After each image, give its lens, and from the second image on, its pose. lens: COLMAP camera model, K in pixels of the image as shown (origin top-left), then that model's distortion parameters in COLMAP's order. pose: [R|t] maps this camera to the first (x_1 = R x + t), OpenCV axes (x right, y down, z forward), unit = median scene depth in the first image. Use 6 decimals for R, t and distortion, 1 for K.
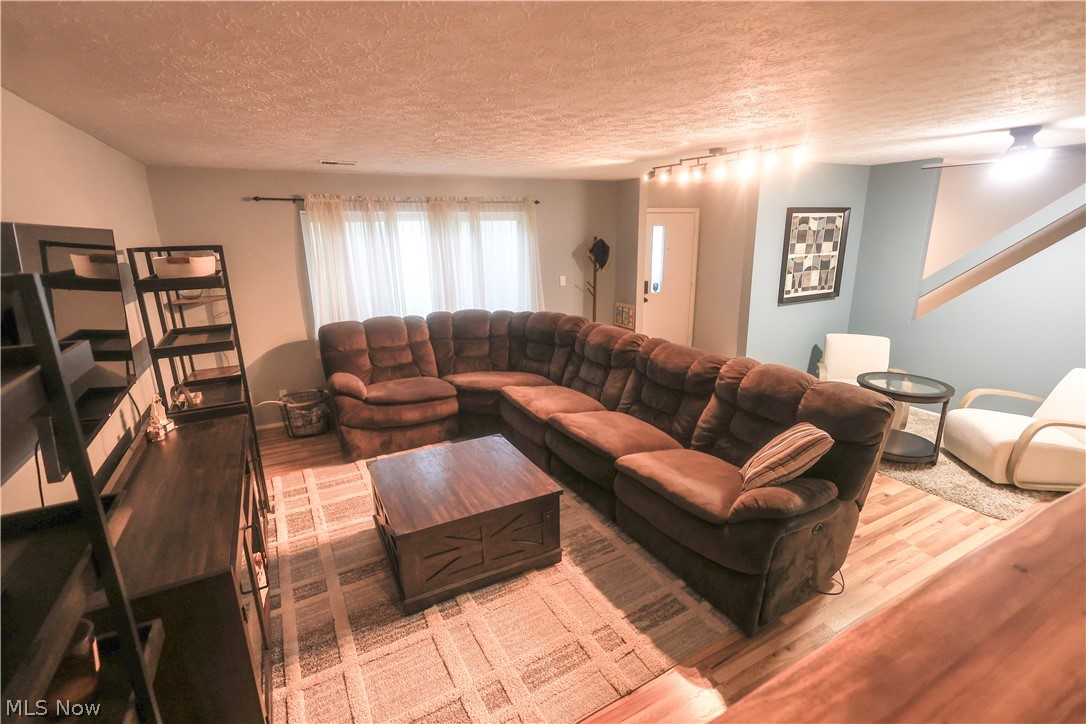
lens RADIAL K [[500.1, 0, 544.7], [0, 500.1, 360.4], [0, 0, 1]] dist [0.001728, 0.001363]
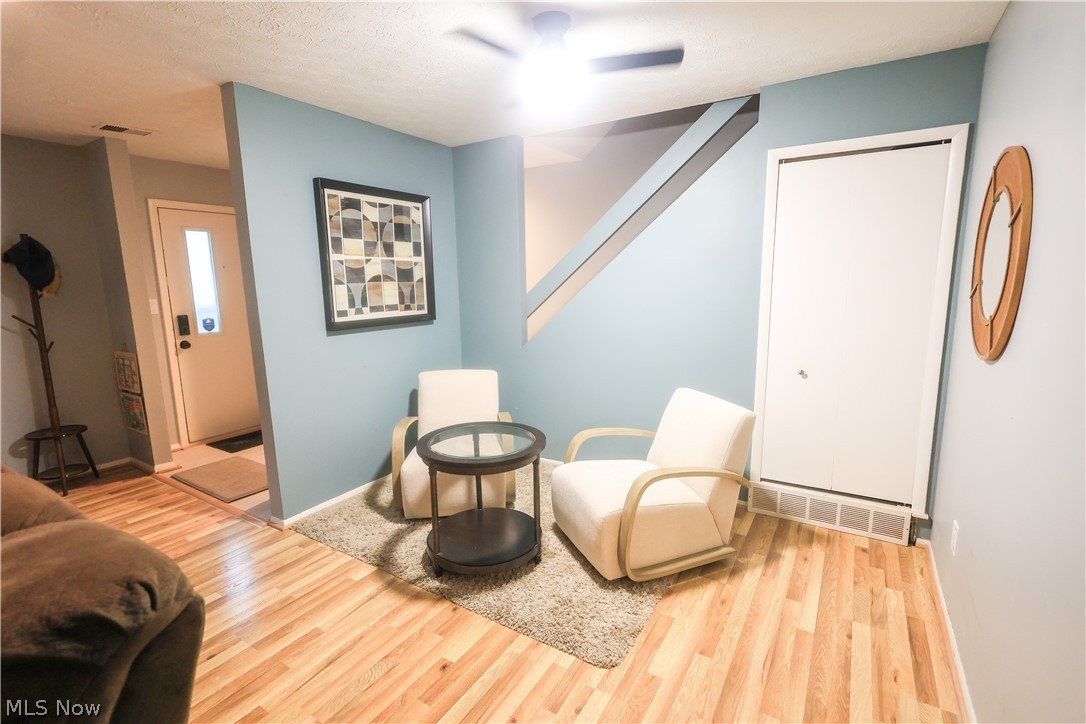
lens RADIAL K [[500.1, 0, 543.9], [0, 500.1, 358.7], [0, 0, 1]] dist [0.001728, 0.001363]
pose [[0.867795, -0.076067, 0.491066, 0.391938], [0.128112, 0.989055, -0.073189, 0.000994], [-0.480124, 0.126424, 0.868043, 0.329113]]
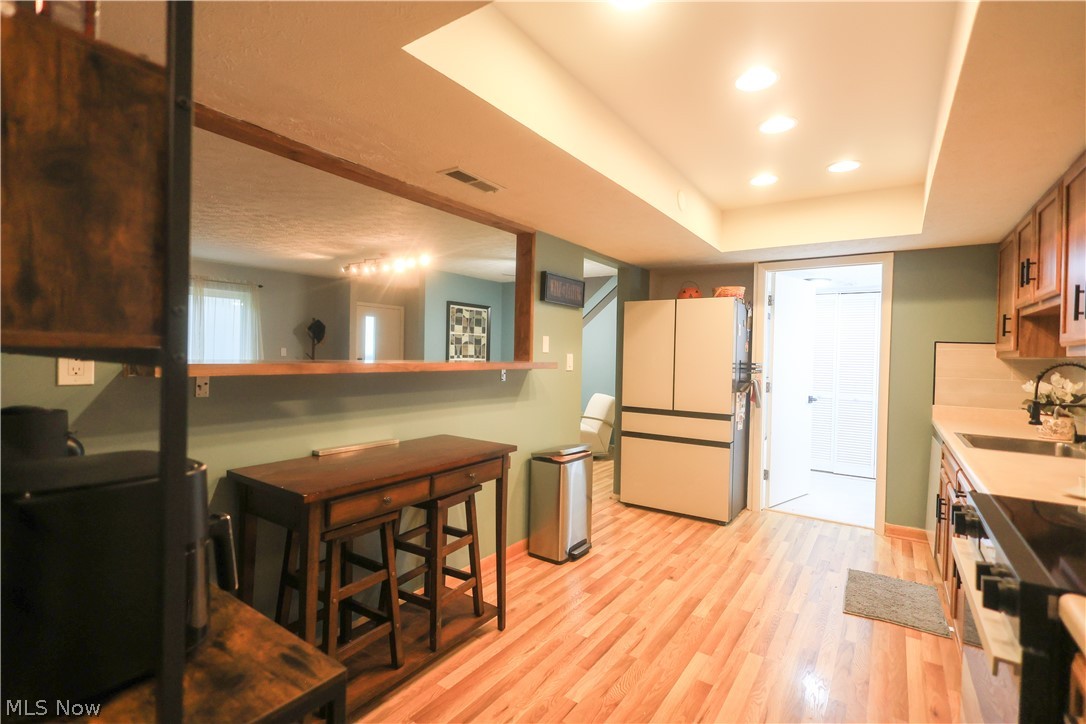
lens RADIAL K [[500.1, 0, 543.4], [0, 500.1, 358.7], [0, 0, 1]] dist [0.001728, 0.001363]
pose [[0.891681, 0.031528, 0.451564, 0.063410], [0.080672, 0.970534, -0.227061, 0.222892], [-0.445417, 0.238895, 0.862863, -0.381789]]
